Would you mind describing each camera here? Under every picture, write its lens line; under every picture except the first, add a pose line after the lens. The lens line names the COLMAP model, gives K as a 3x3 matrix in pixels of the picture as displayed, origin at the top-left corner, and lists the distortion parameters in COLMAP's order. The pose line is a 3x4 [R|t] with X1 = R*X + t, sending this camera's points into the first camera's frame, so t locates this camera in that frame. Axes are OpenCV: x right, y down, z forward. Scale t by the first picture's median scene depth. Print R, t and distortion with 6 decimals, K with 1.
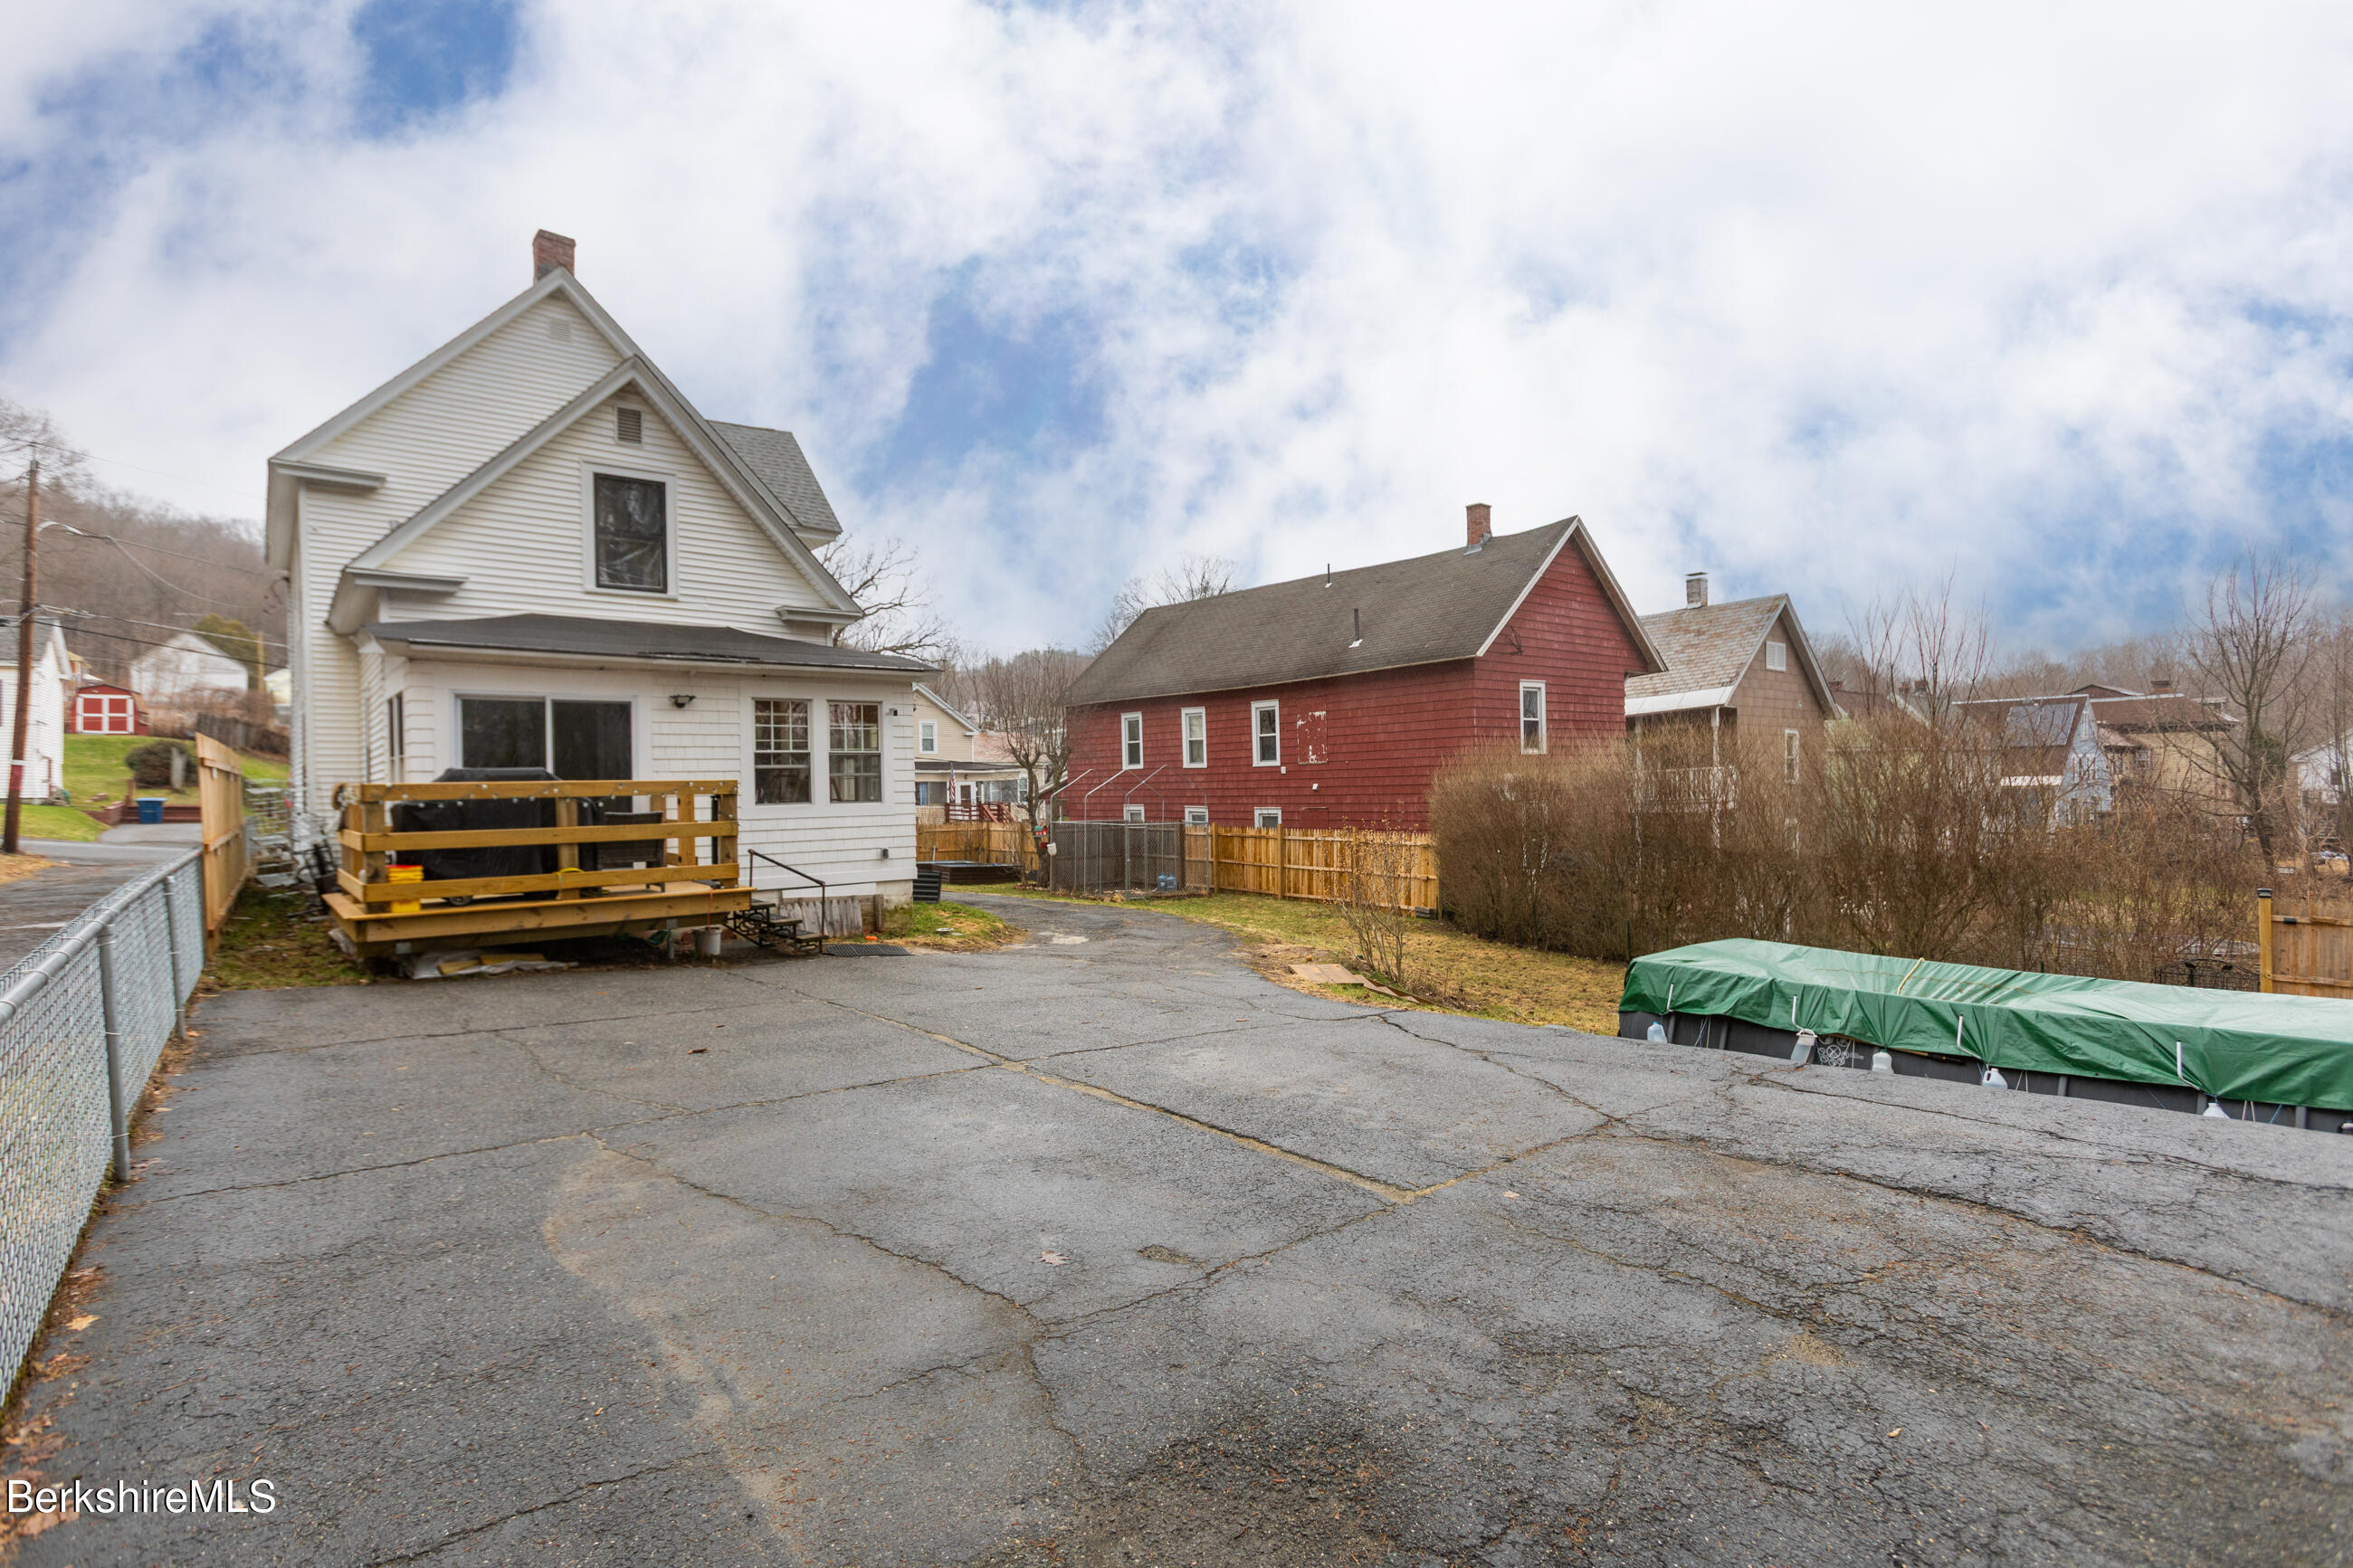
lens RADIAL K [[1125.8, 0, 1170.0], [0, 1125.8, 788.8], [0, 0, 1]] dist [-0.020907, 0.010313]
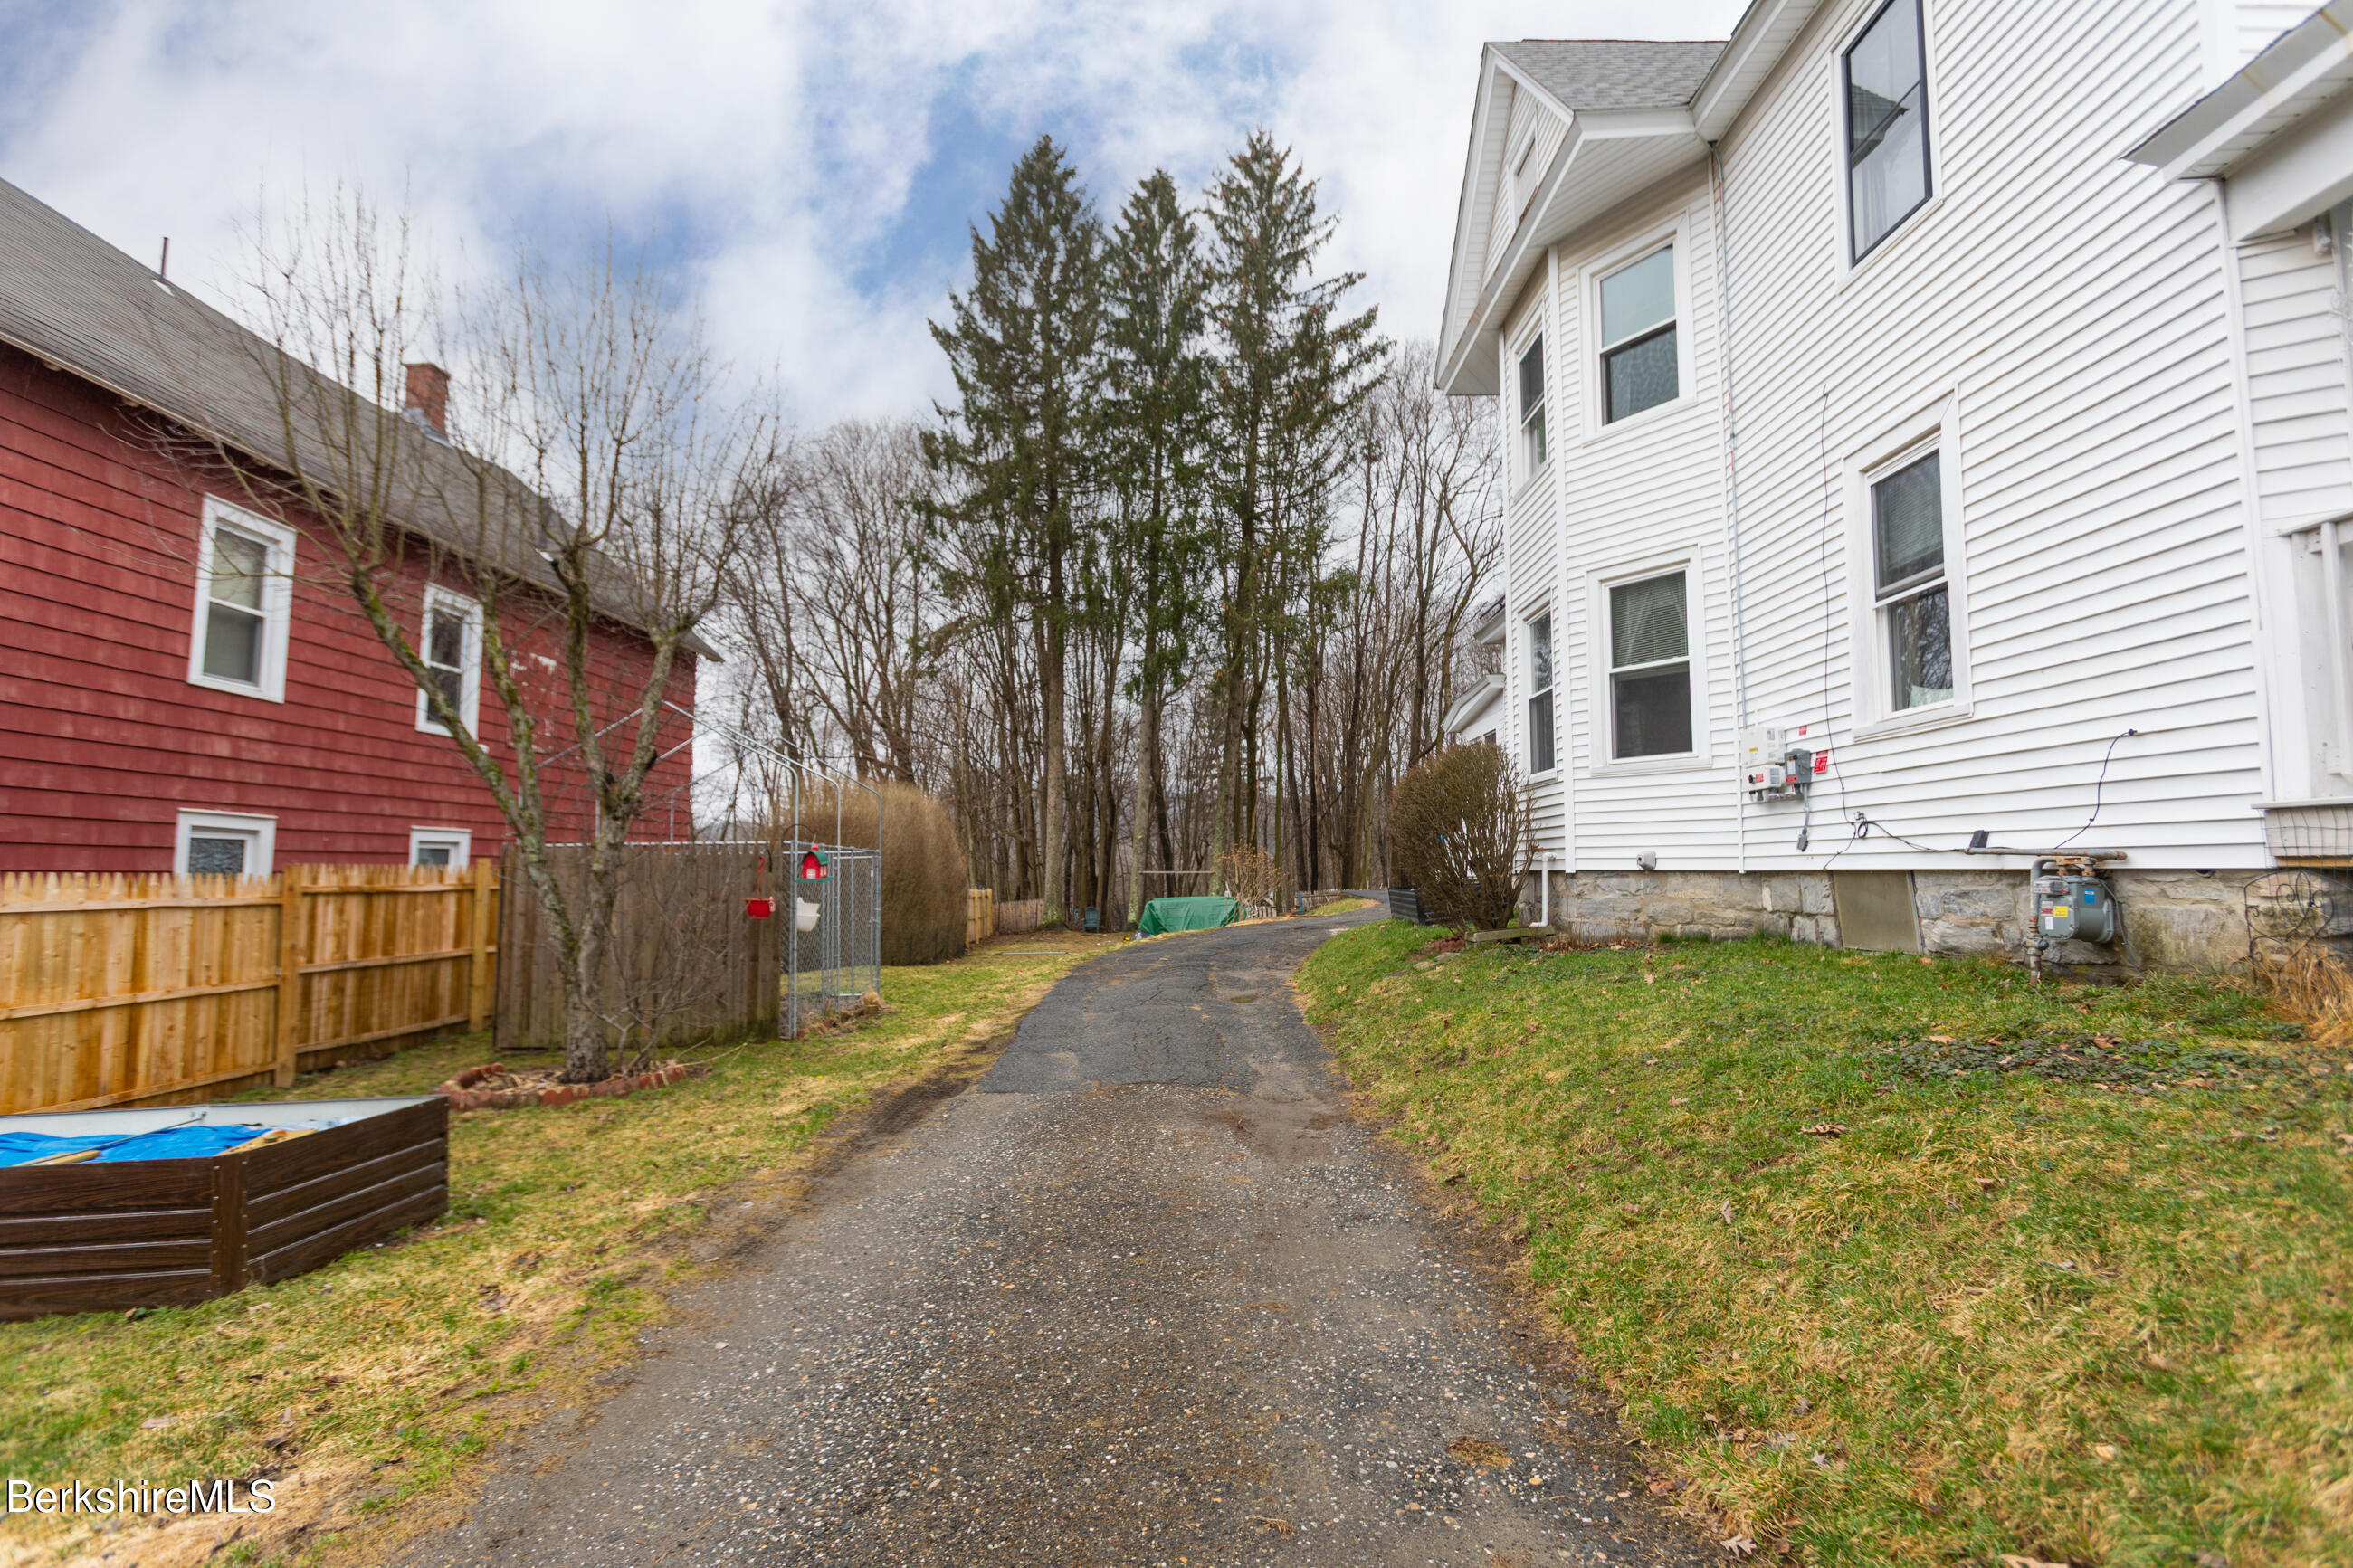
lens RADIAL K [[1122.1, 0, 1174.1], [0, 1122.1, 787.4], [0, 0, 1]] dist [-0.009047, 0.007666]
pose [[-0.772862, 0.063364, 0.631403, -0.794305], [0.010919, 0.996183, -0.086607, 0.080023], [-0.634481, -0.060041, -0.770603, 2.200880]]
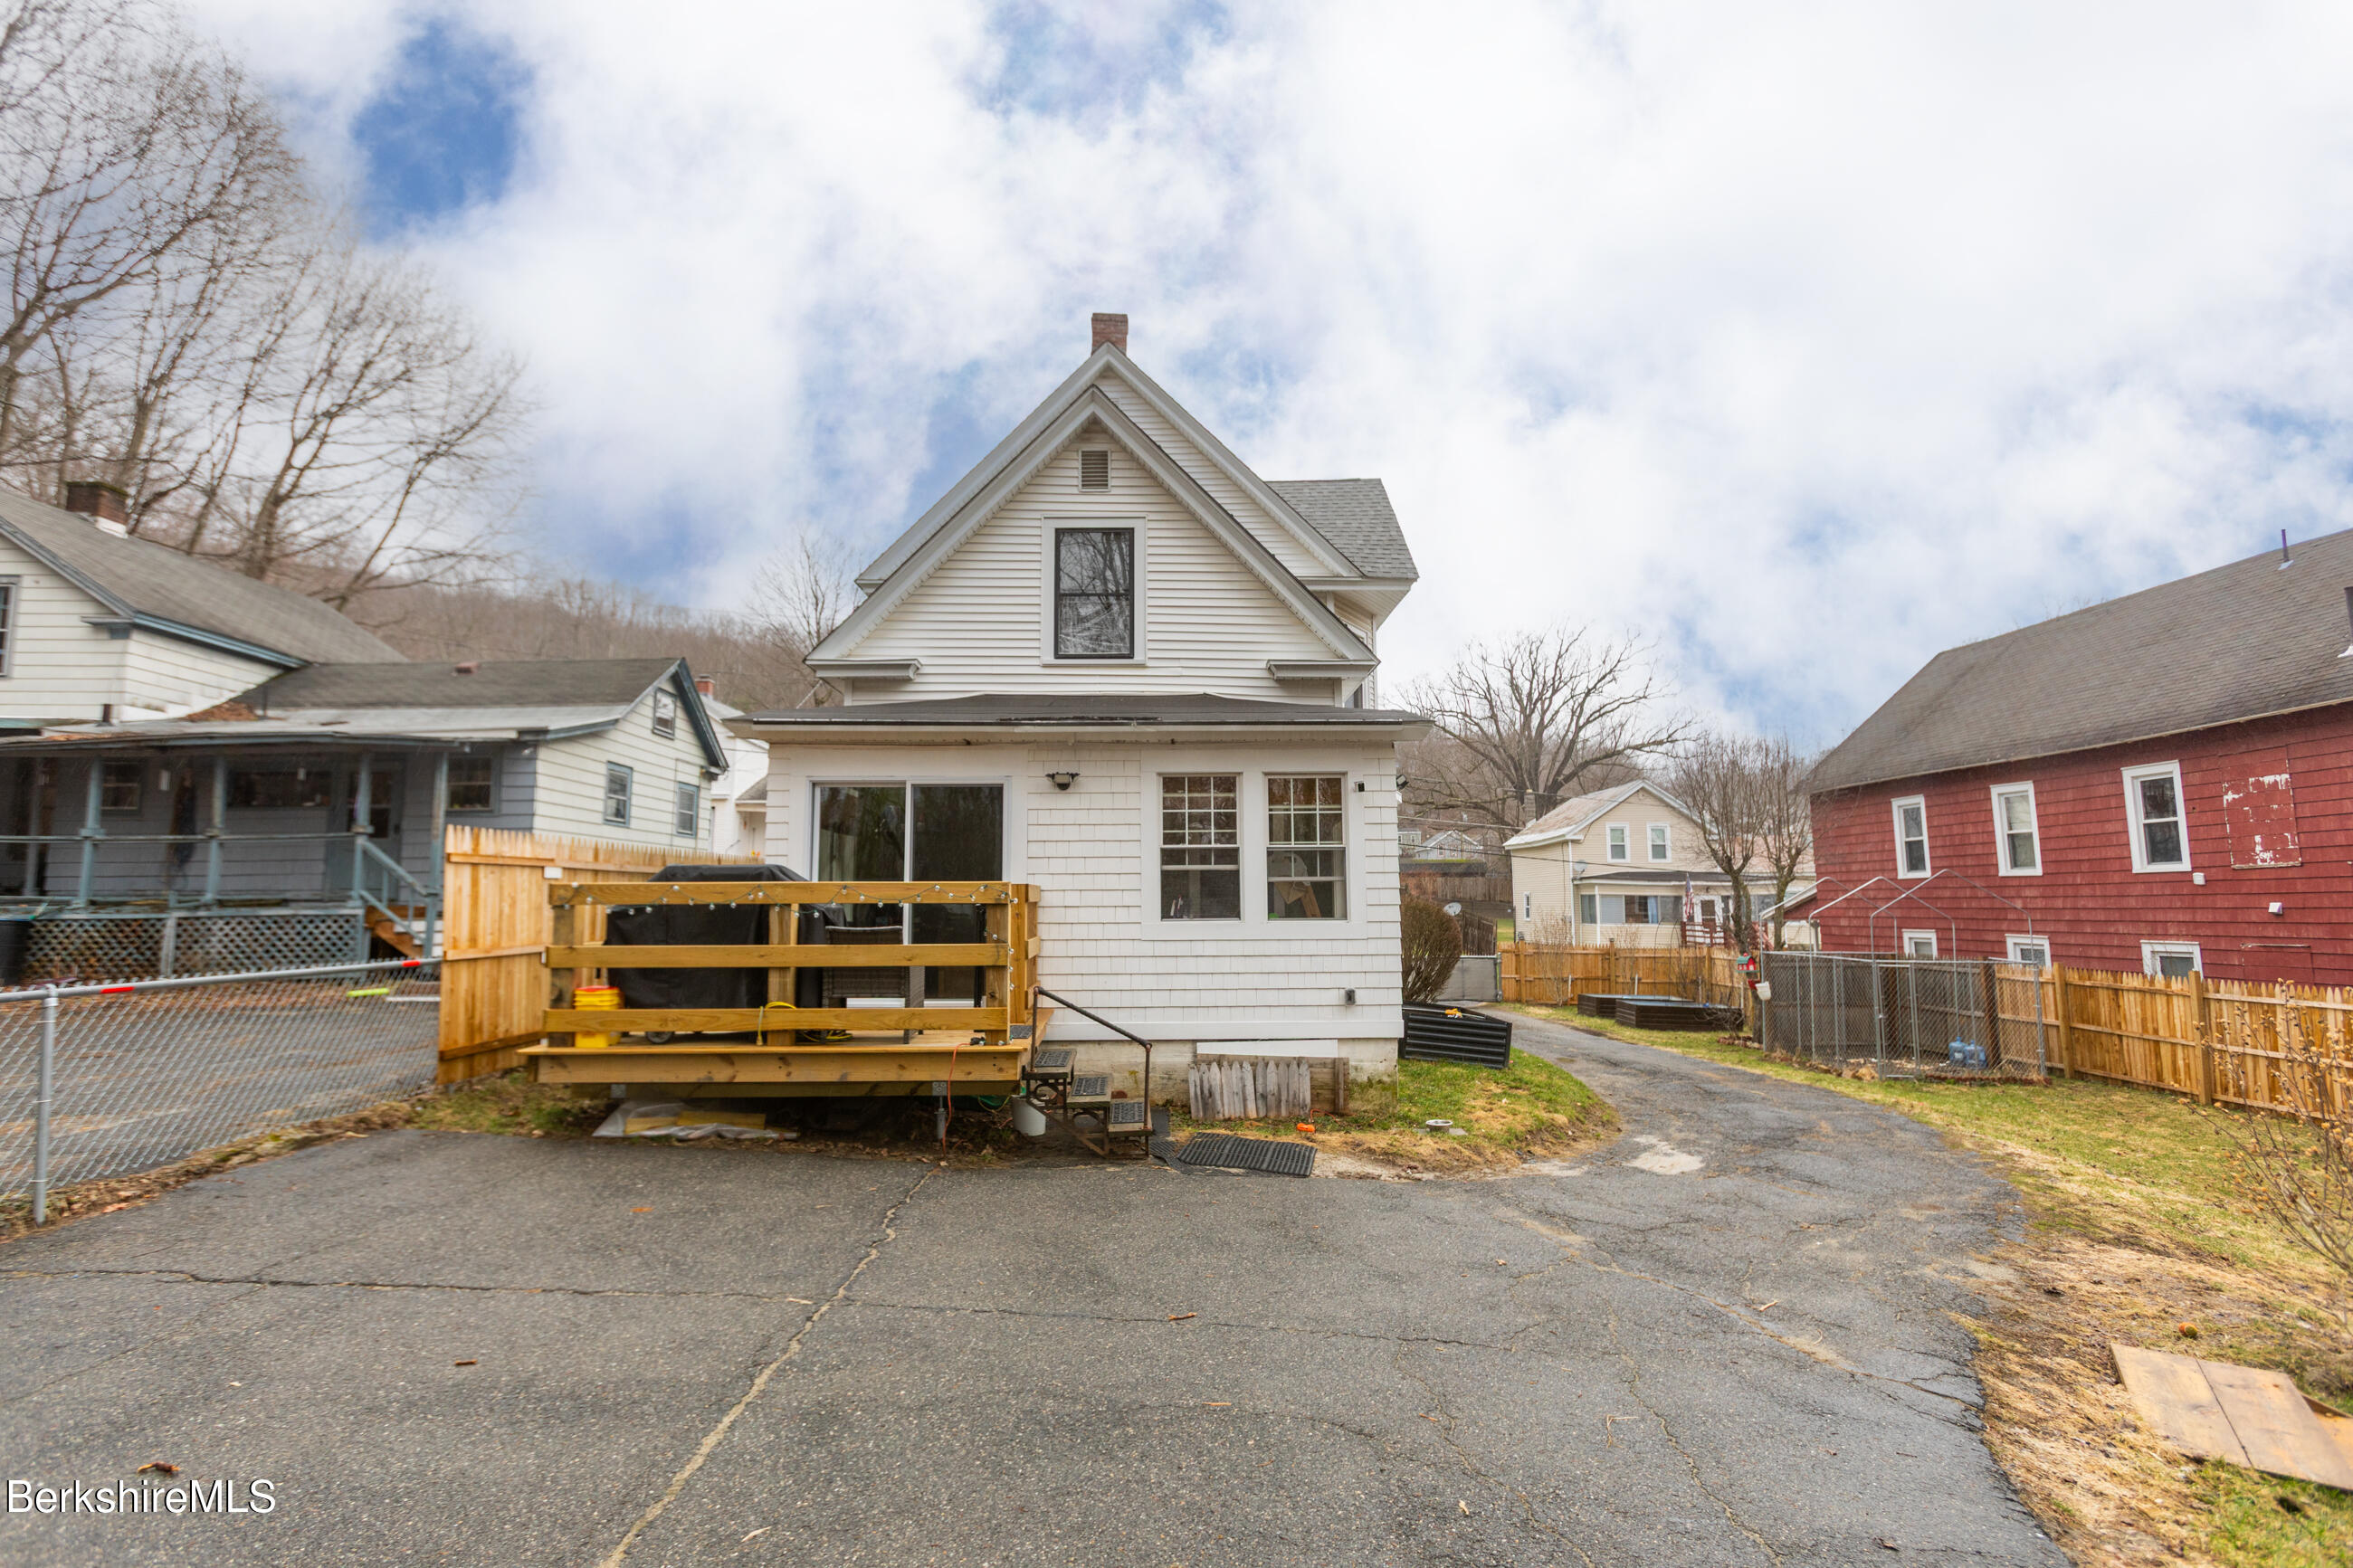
lens RADIAL K [[1134.4, 0, 1174.7], [0, 1134.4, 791.9], [0, 0, 1]] dist [-0.018700, 0.015024]
pose [[0.786939, -0.048243, -0.615142, 0.083268], [-0.012258, 0.995520, -0.093755, 0.000466], [0.616909, 0.081320, 0.782822, 0.380702]]
